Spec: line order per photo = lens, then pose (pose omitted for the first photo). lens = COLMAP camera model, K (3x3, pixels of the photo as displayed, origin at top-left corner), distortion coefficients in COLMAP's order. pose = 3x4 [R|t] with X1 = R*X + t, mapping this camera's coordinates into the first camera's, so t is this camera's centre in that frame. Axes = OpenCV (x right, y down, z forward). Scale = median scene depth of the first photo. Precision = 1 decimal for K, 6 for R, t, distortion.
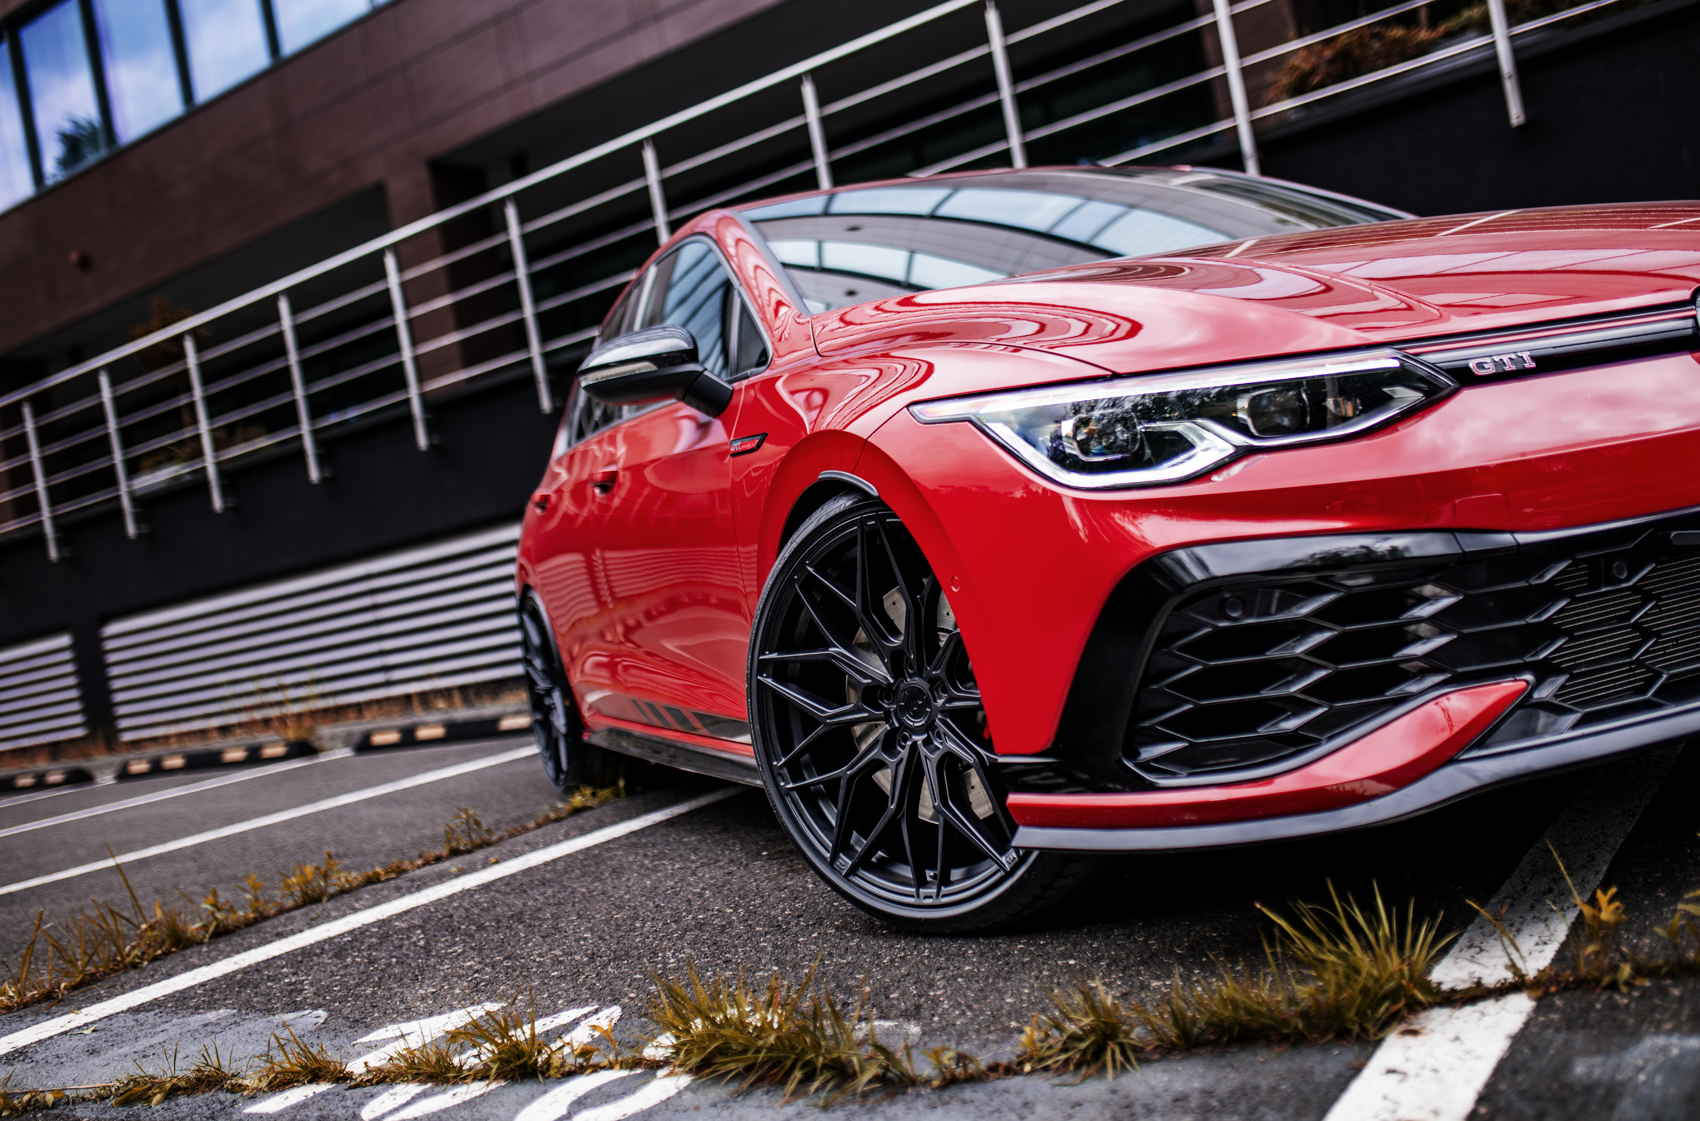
lens RADIAL K [[1657.6, 0, 859.6], [0, 1657.6, 514.7], [0, 0, 1]] dist [-0.087052, 0.147780]
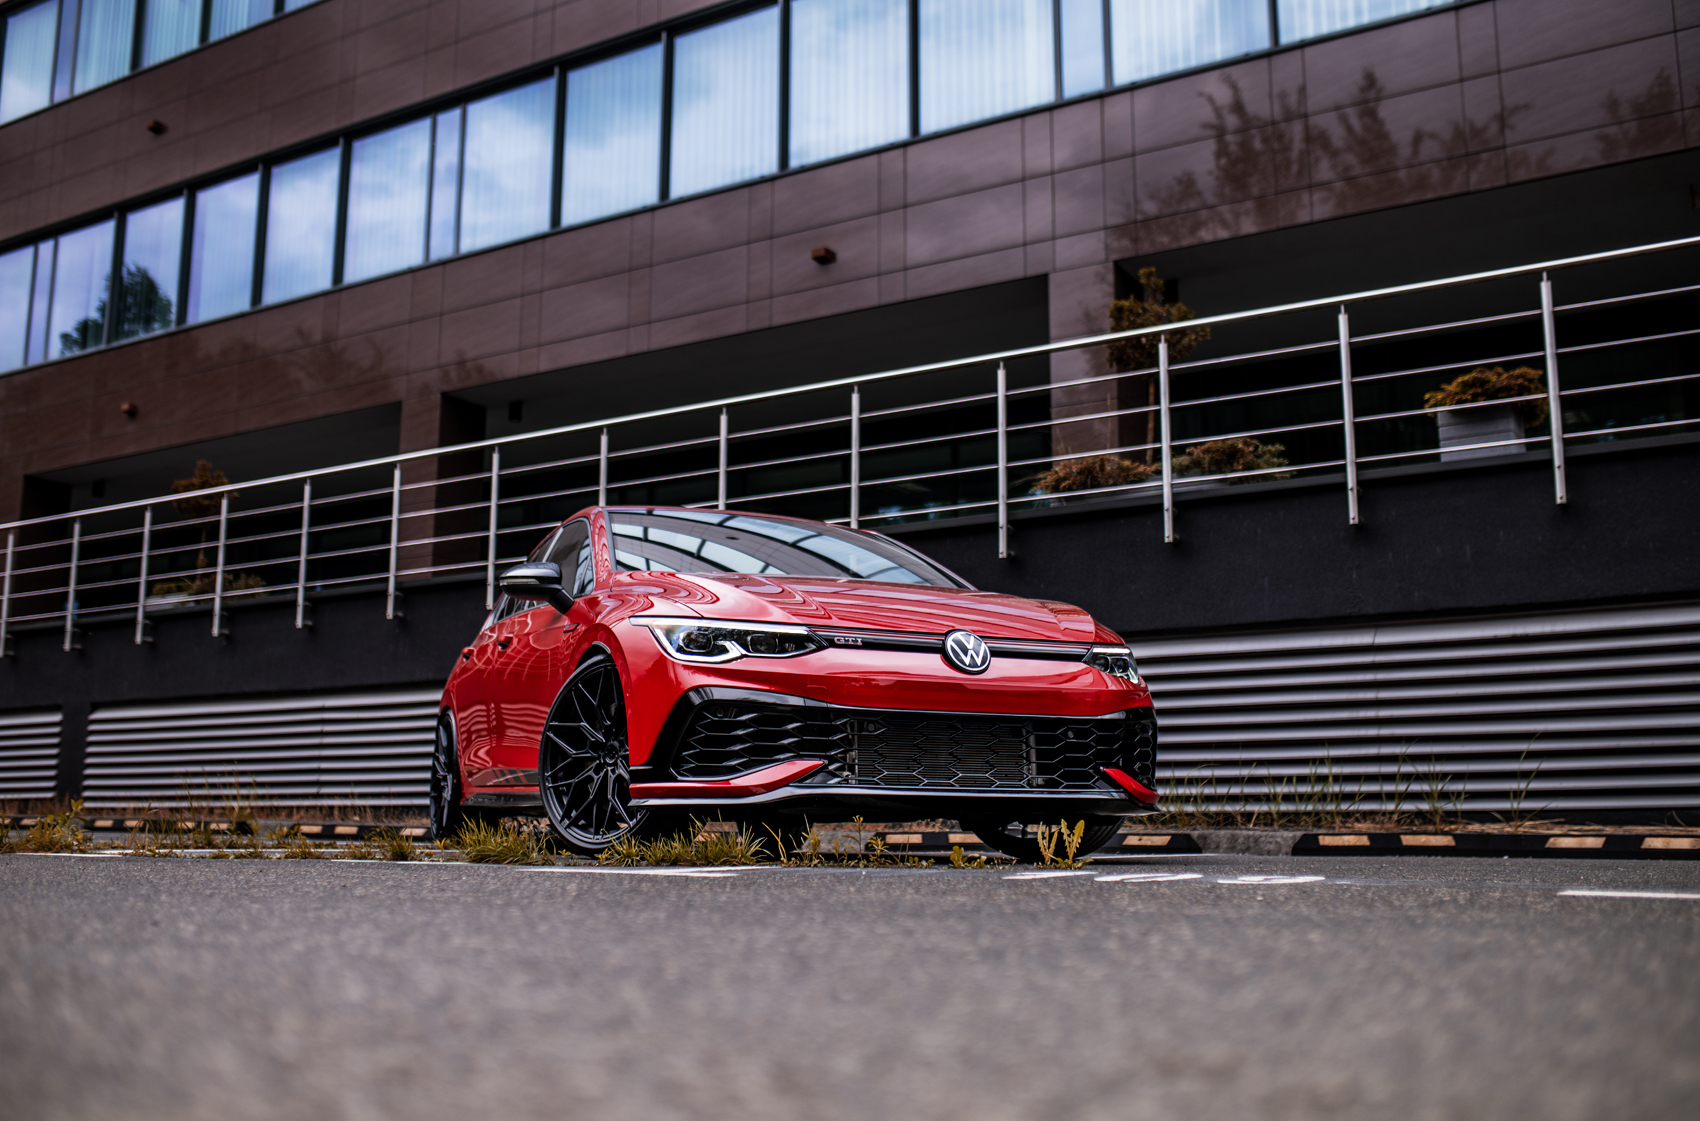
lens RADIAL K [[1657.6, 0, 859.6], [0, 1657.6, 514.7], [0, 0, 1]] dist [-0.087052, 0.147780]
pose [[0.980695, 0.195228, 0.011126, 0.134451], [-0.190584, 0.967003, -0.169066, 0.058218], [-0.043765, 0.163681, 0.985542, -0.608660]]
